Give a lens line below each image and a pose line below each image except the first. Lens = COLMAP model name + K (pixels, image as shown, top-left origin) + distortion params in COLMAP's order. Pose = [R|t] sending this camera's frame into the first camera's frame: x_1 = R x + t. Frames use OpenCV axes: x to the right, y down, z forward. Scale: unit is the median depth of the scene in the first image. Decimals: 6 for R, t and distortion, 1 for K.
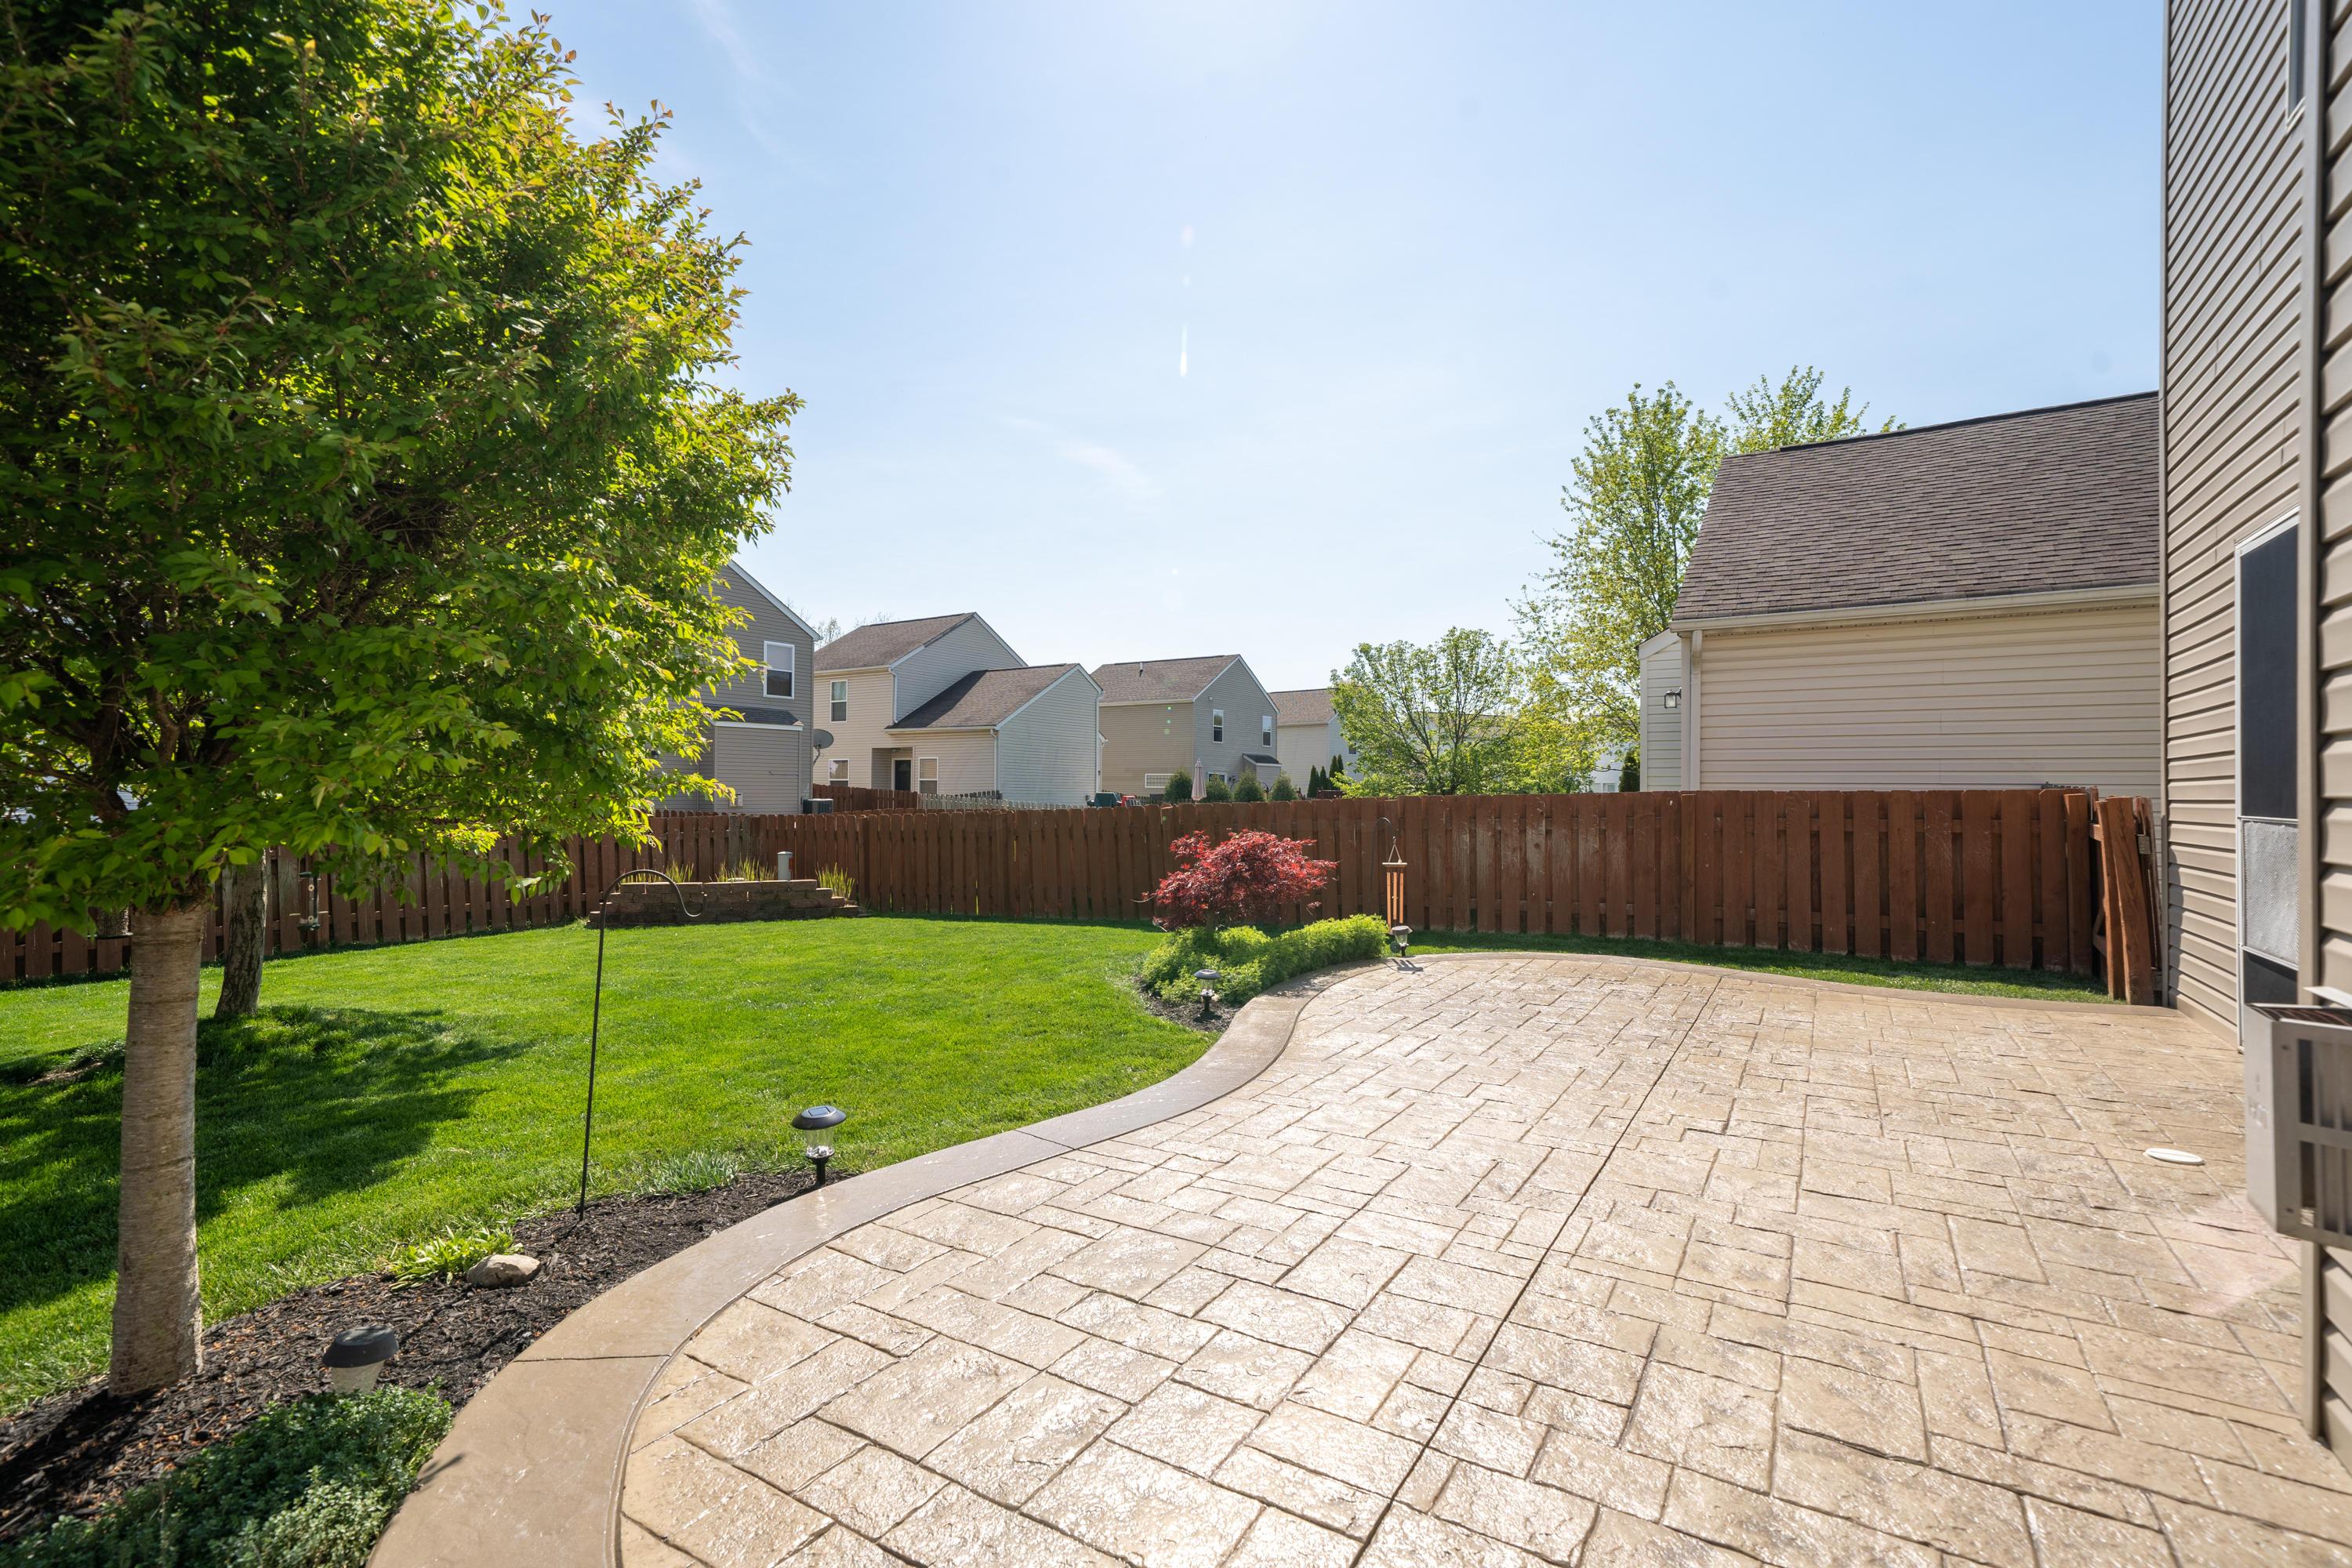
lens RADIAL K [[1049.6, 0, 1157.0], [0, 1049.6, 787.2], [0, 0, 1]] dist [0.002610, 0.001819]
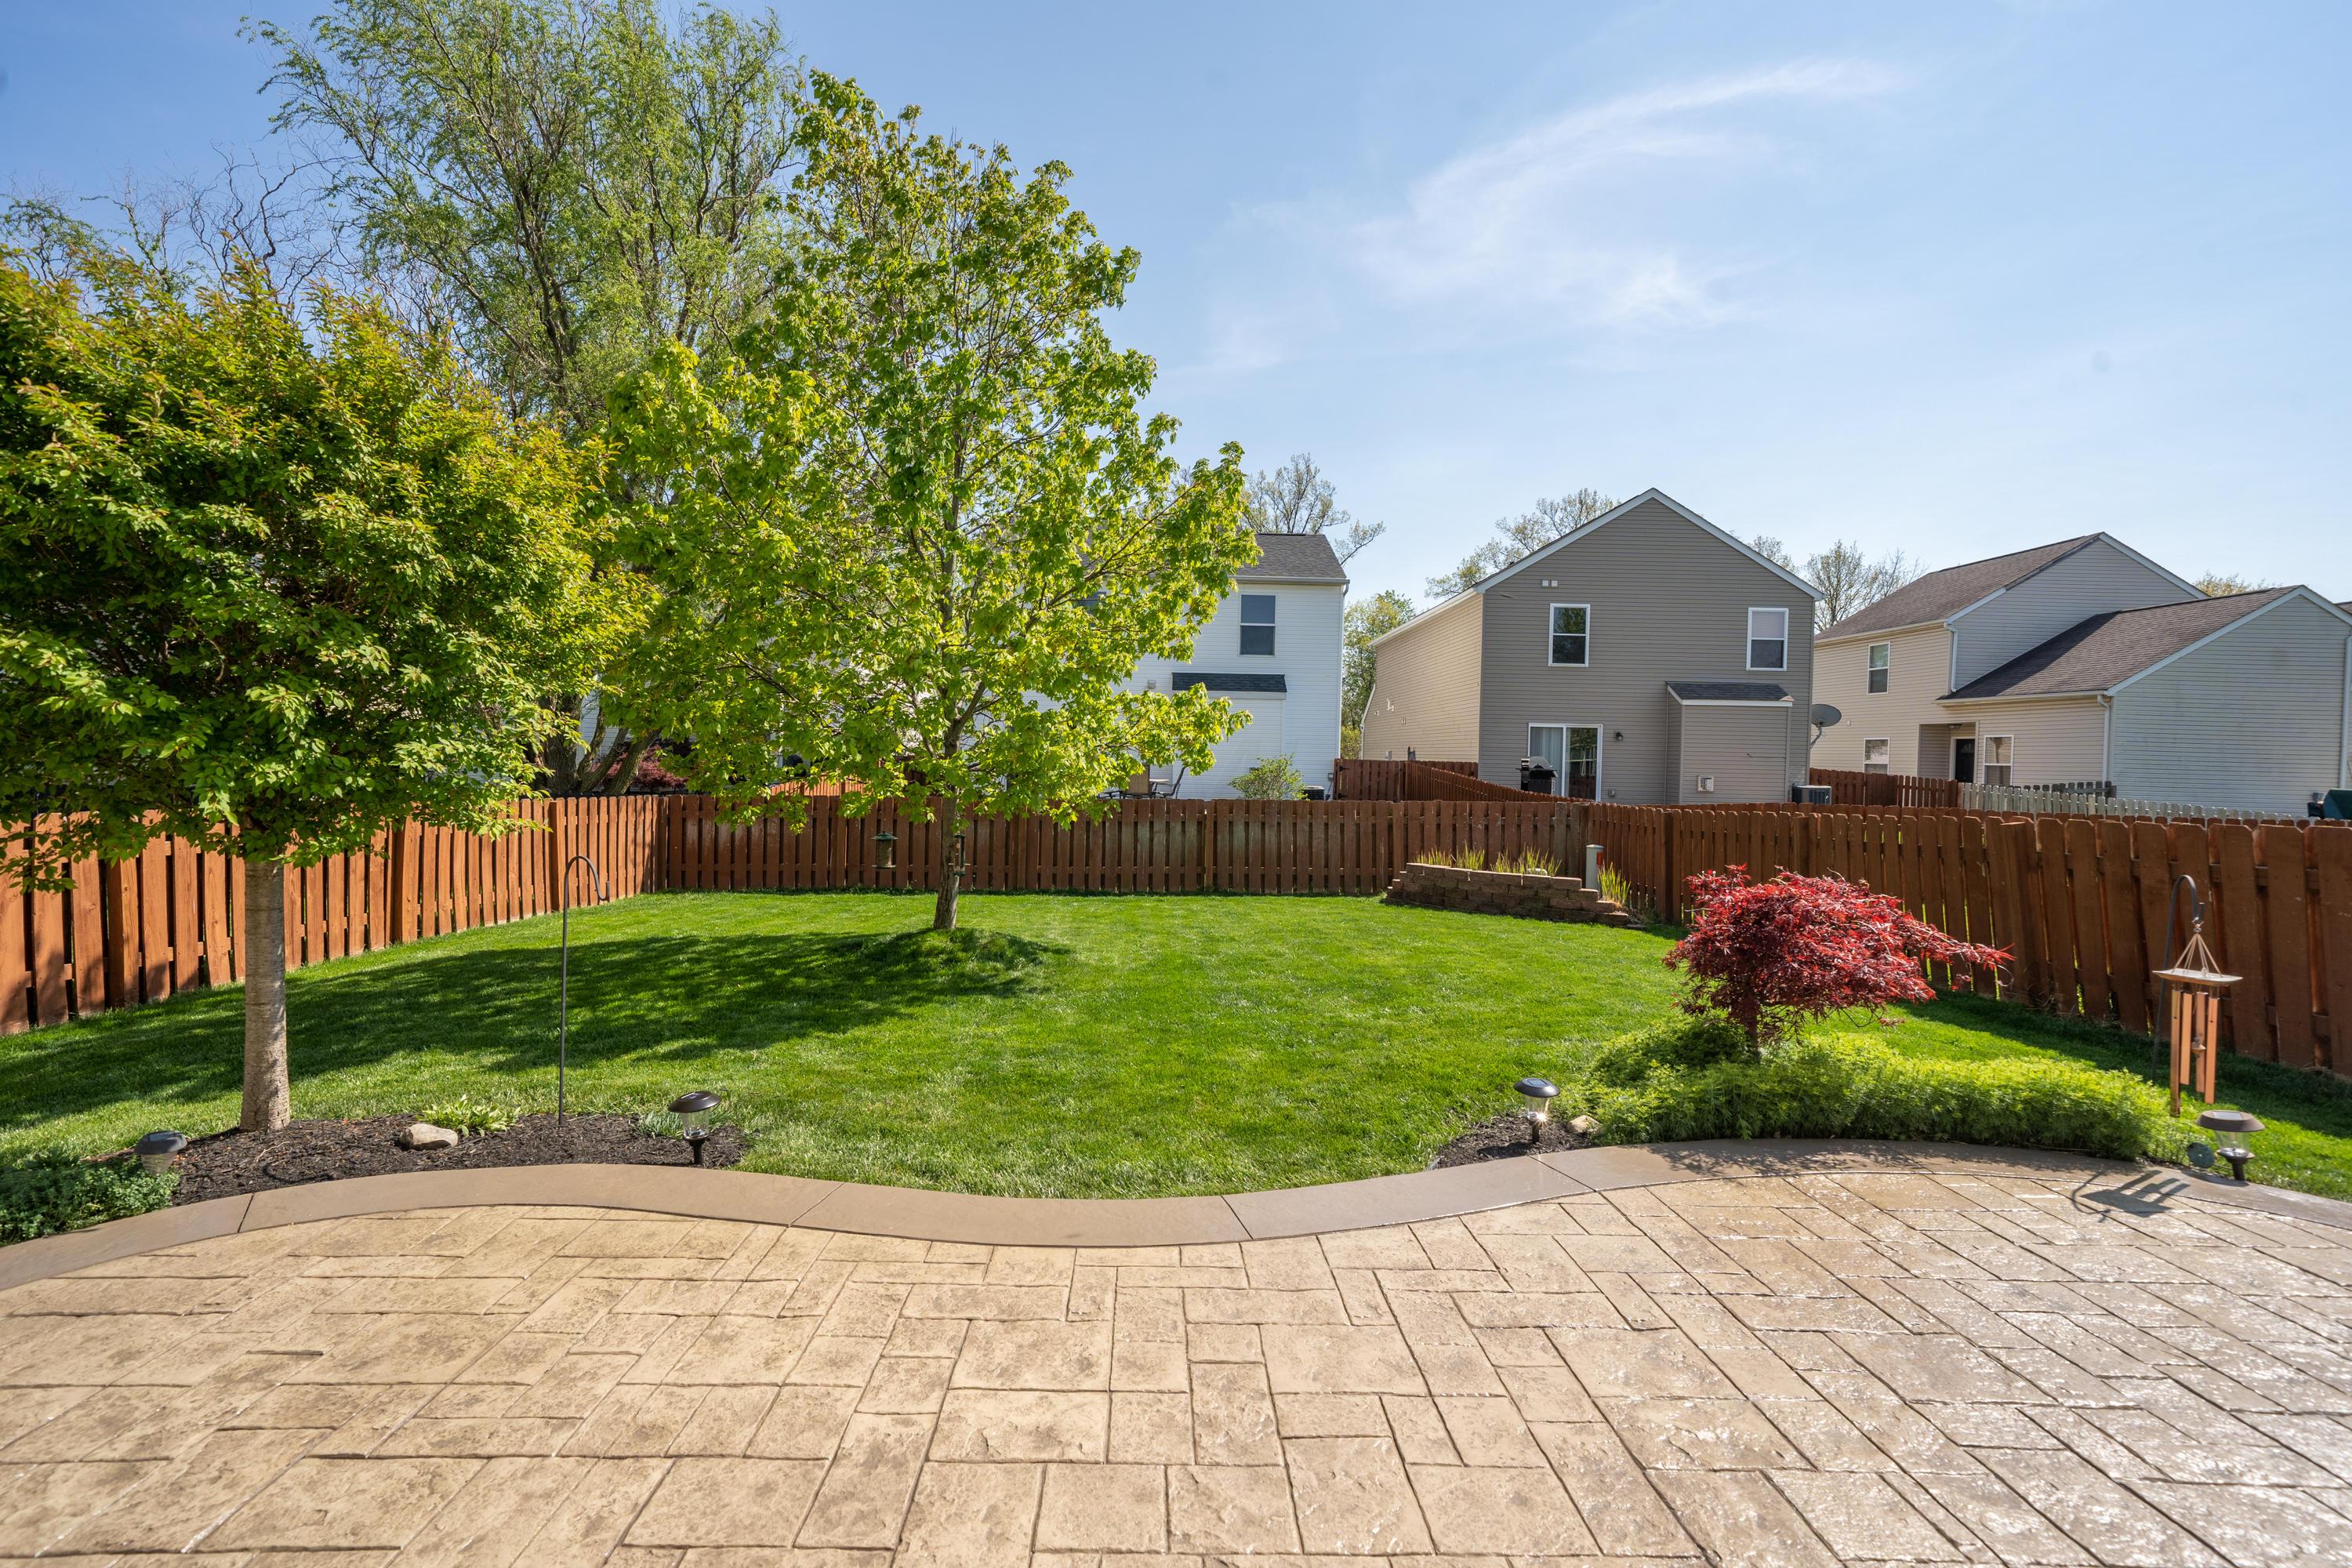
lens RADIAL K [[1049.6, 0, 1173.9], [0, 1049.6, 789.4], [0, 0, 1]] dist [0.002610, 0.001819]
pose [[0.562599, 0.032479, -0.826092, 0.088180], [-0.014632, 0.999463, 0.029331, -0.003543], [0.826601, -0.004414, 0.562772, 0.089962]]
